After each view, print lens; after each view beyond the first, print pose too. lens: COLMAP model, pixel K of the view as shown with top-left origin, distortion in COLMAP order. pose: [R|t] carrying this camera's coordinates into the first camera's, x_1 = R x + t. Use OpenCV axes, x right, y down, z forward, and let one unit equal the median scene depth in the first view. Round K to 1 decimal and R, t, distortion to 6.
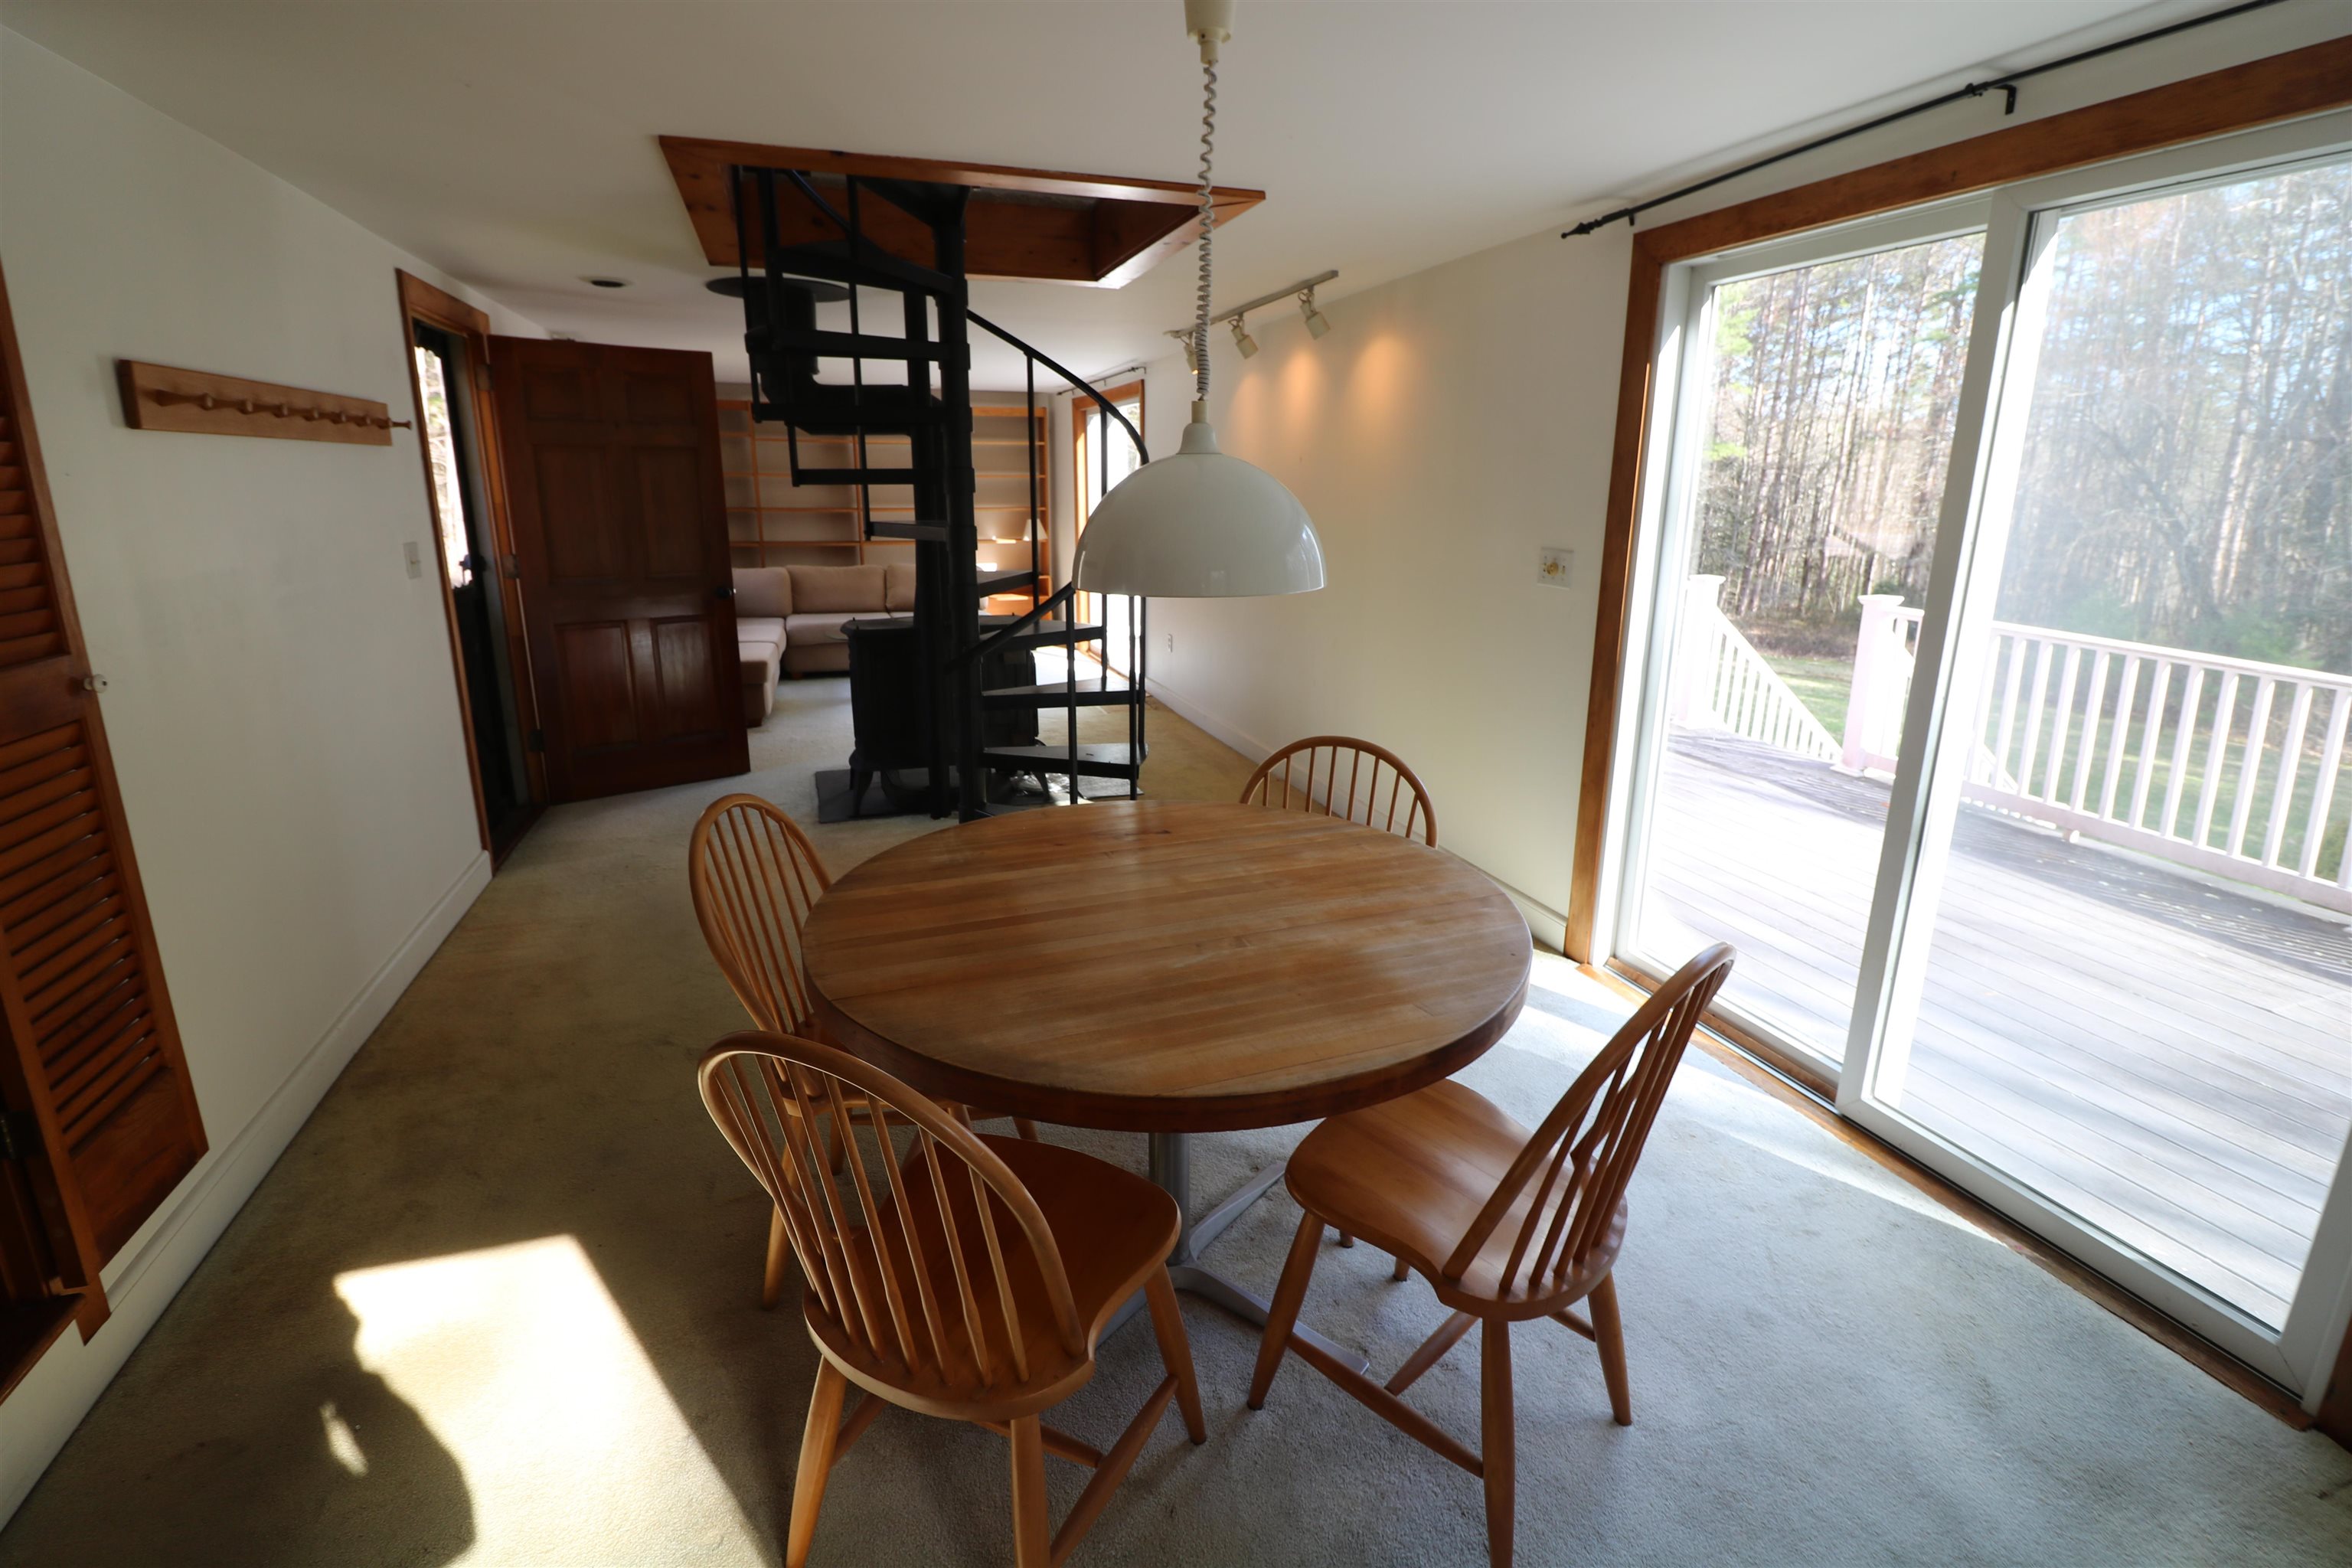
lens RADIAL K [[1078.0, 0, 1192.6], [0, 1078.0, 763.7], [0, 0, 1]] dist [-0.006257, -0.001164]
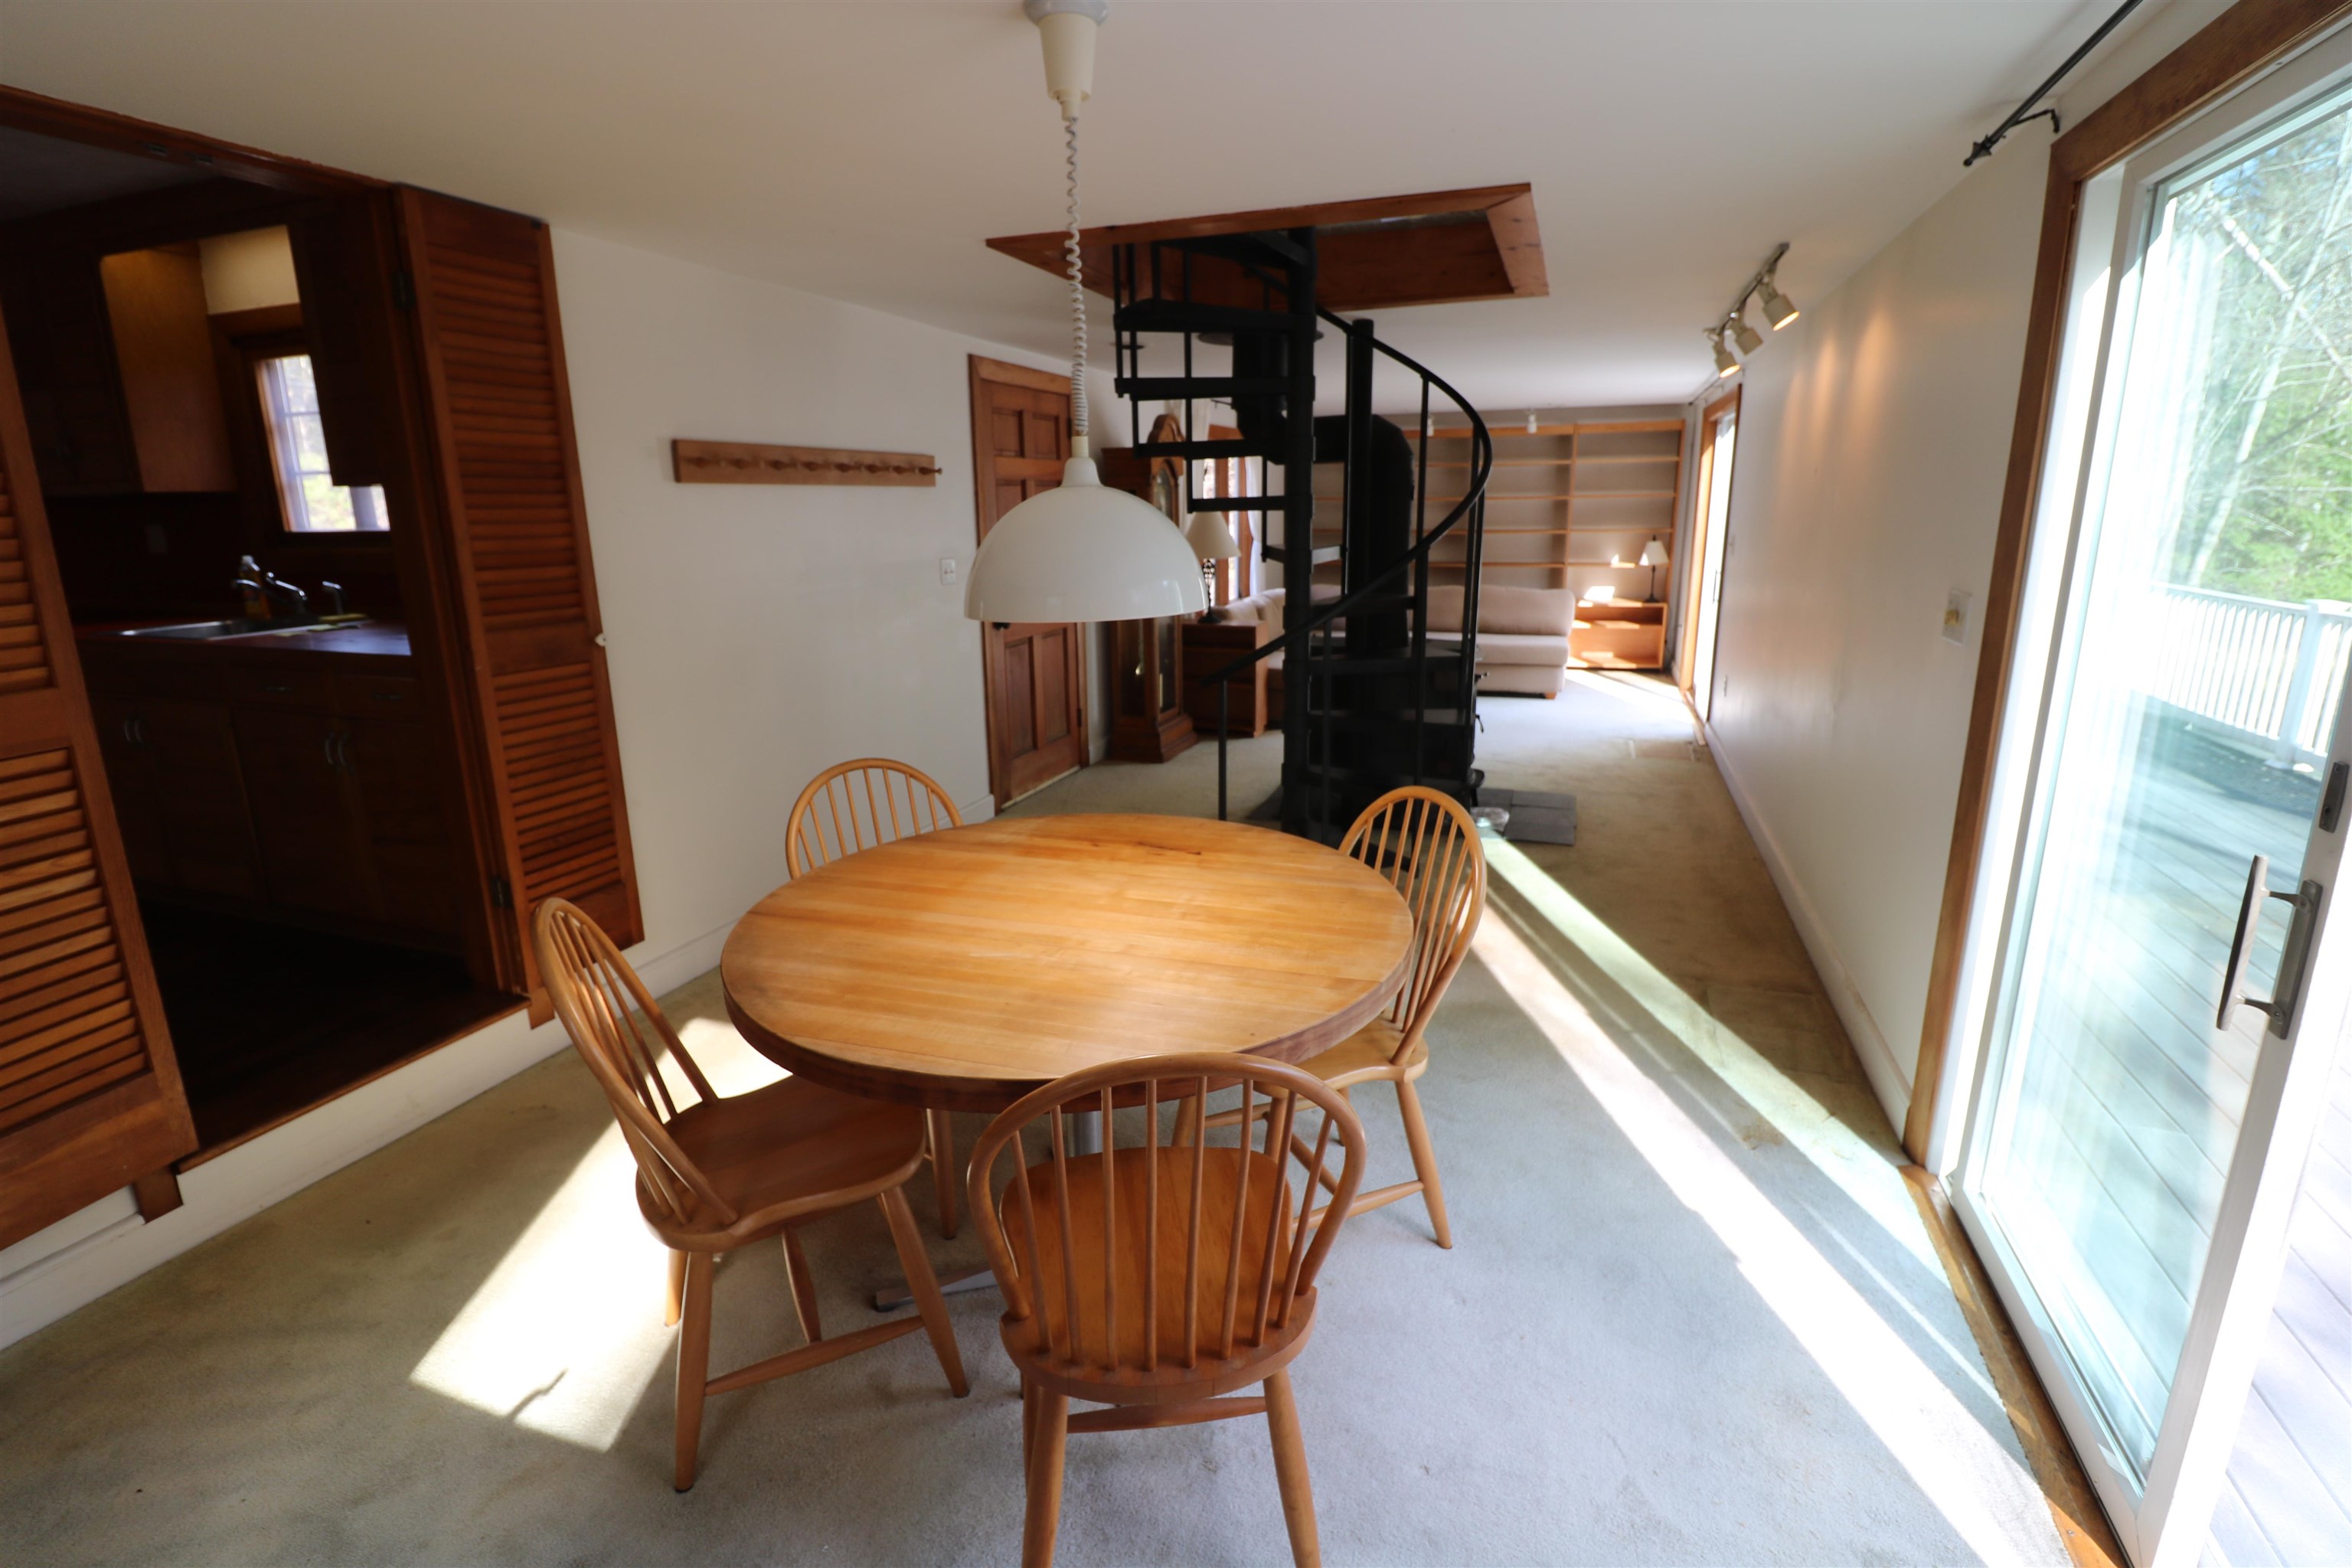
lens RADIAL K [[1087.5, 0, 1205.9], [0, 1087.5, 771.0], [0, 0, 1]] dist [0.002952, -0.008011]
pose [[0.791907, 0.132953, -0.595992, 0.452556], [-0.140565, 0.989489, 0.033963, -0.038350], [0.594243, 0.056880, 0.802272, 0.135587]]
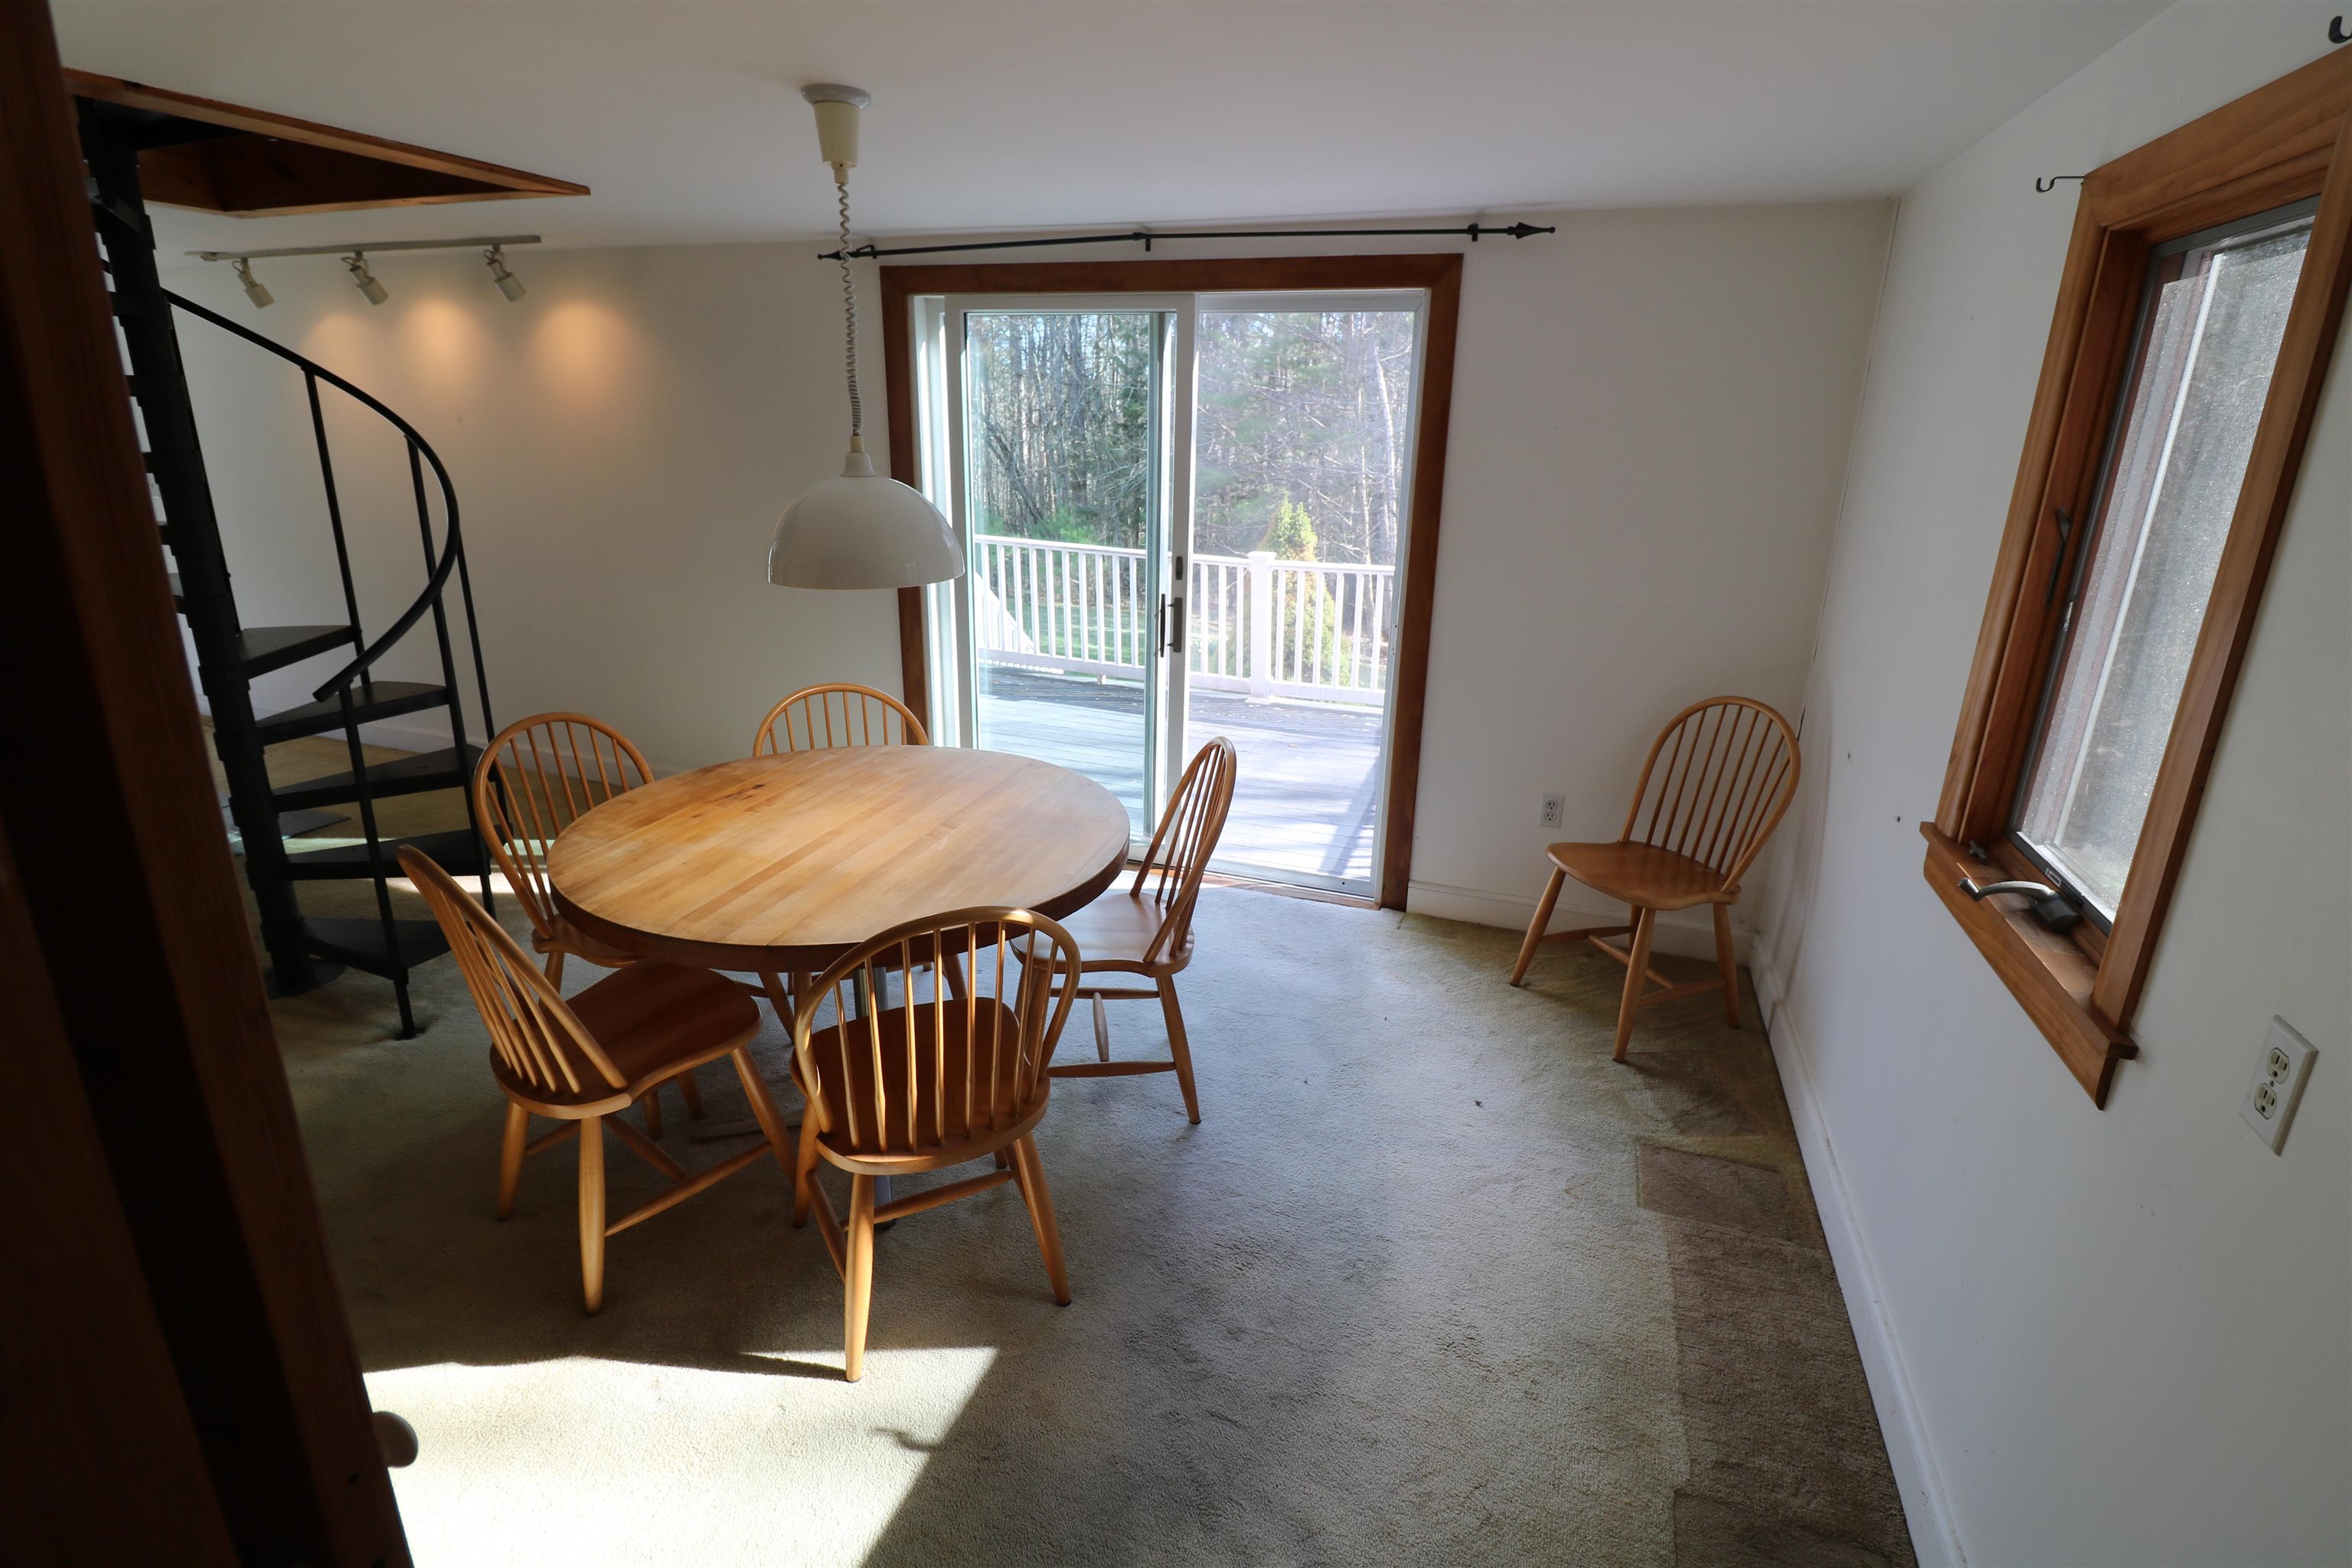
lens RADIAL K [[1083.1, 0, 1176.9], [0, 1083.1, 764.9], [0, 0, 1]] dist [-0.003562, -0.011538]
pose [[0.617017, -0.229697, 0.752682, -0.480904], [0.180587, 0.972258, 0.148668, -0.039613], [-0.765950, 0.044194, 0.641380, -0.077464]]
